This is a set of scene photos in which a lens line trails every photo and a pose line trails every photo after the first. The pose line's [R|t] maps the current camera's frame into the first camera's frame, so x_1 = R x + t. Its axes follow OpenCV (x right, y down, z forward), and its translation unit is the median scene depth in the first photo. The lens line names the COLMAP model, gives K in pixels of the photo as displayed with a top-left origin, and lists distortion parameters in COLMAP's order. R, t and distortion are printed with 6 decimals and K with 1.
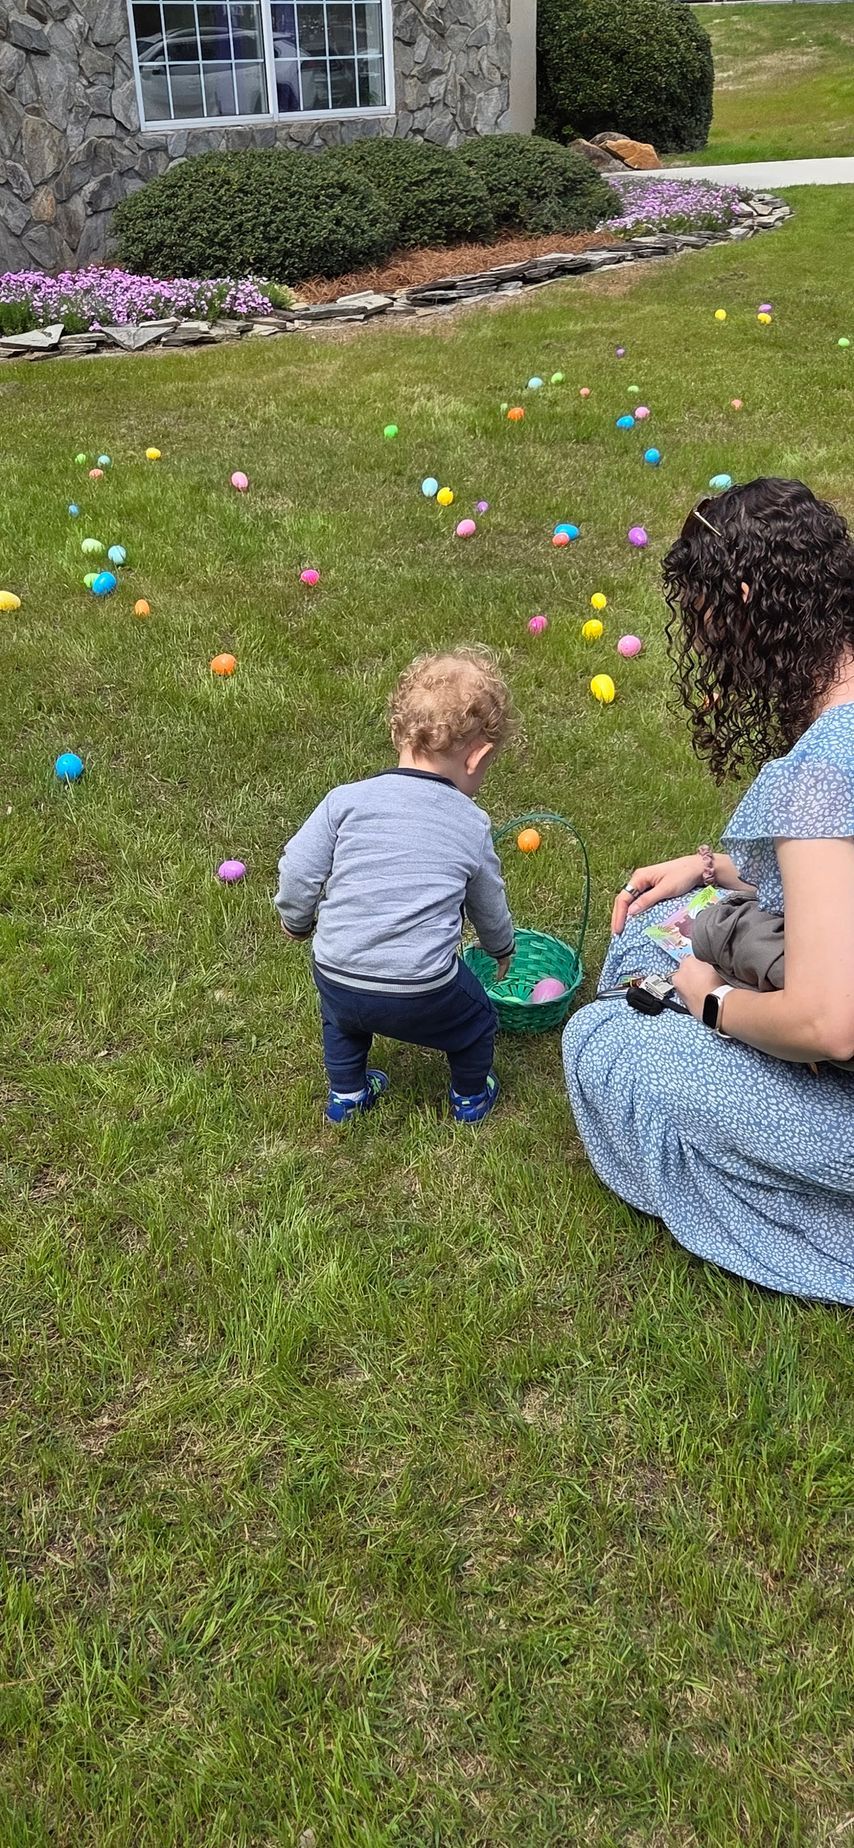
lens RADIAL K [[1719.1, 0, 427.5], [0, 1719.1, 1004.7], [0, 0, 1]] dist [0.079840, -0.086858]
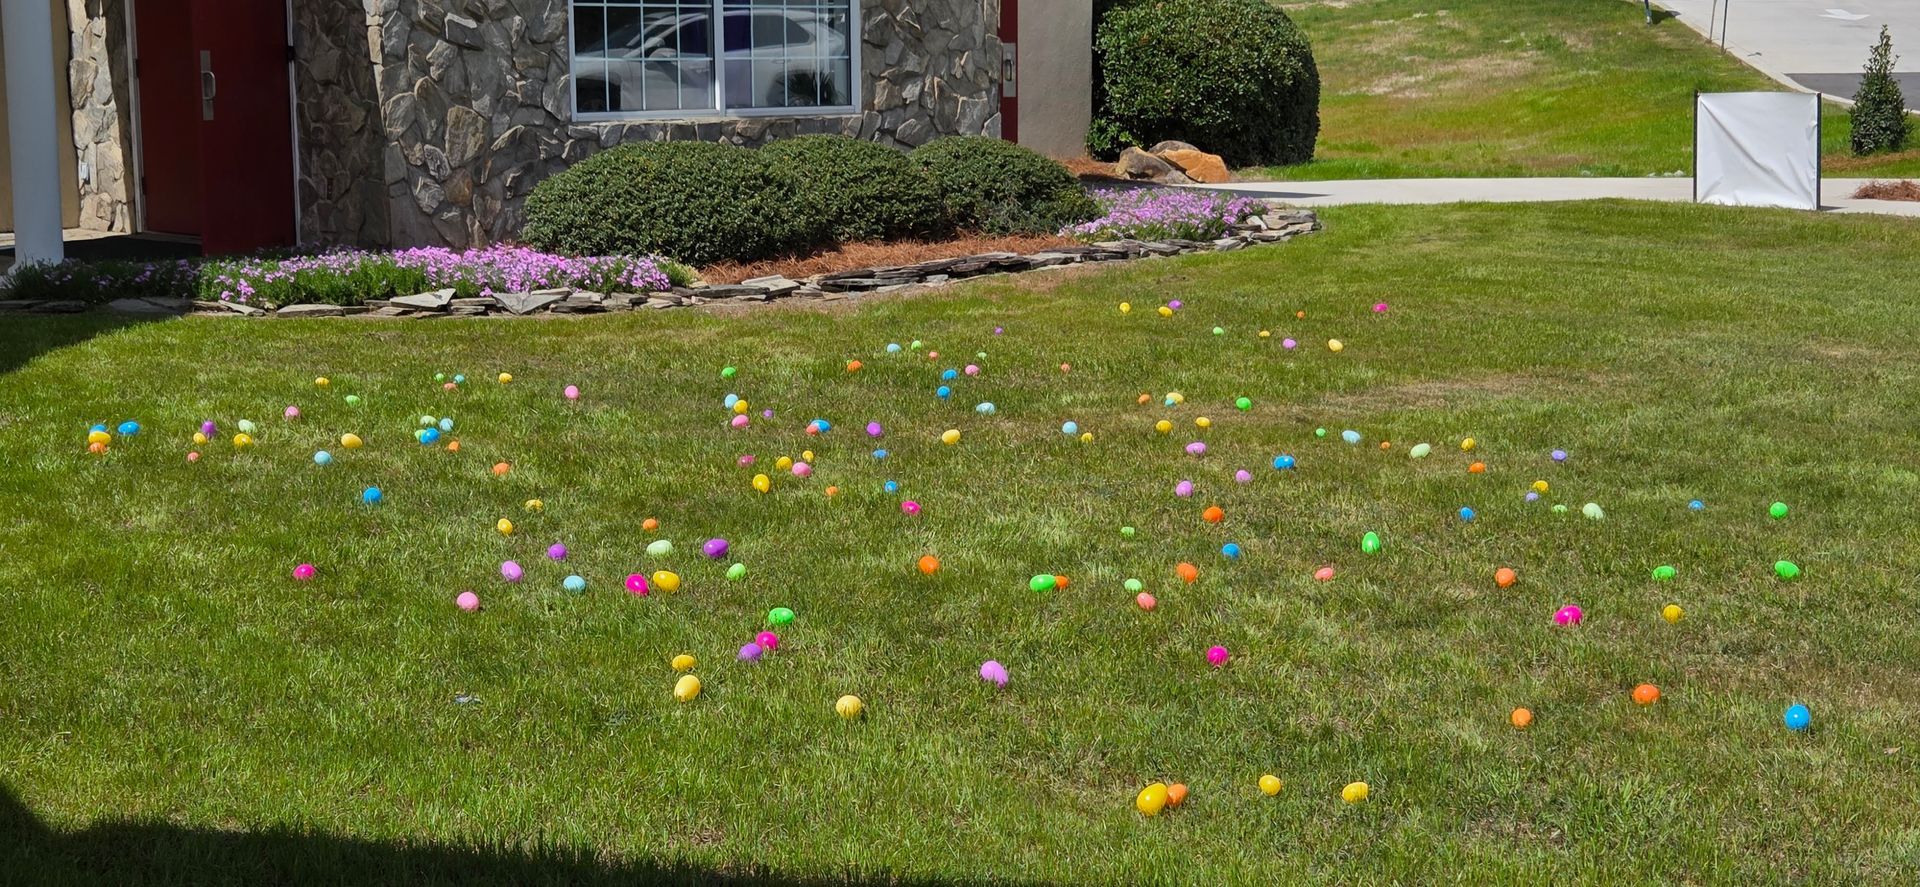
lens RADIAL K [[3200.7, 0, 939.3], [0, 3200.7, 449.5], [0, 0, 1]] dist [0.119727, -0.259831]
pose [[0.996595, 0.039820, -0.072206, 0.180713], [-0.062990, 0.932736, -0.355016, 0.293651], [0.053212, 0.358355, 0.932068, -0.594151]]
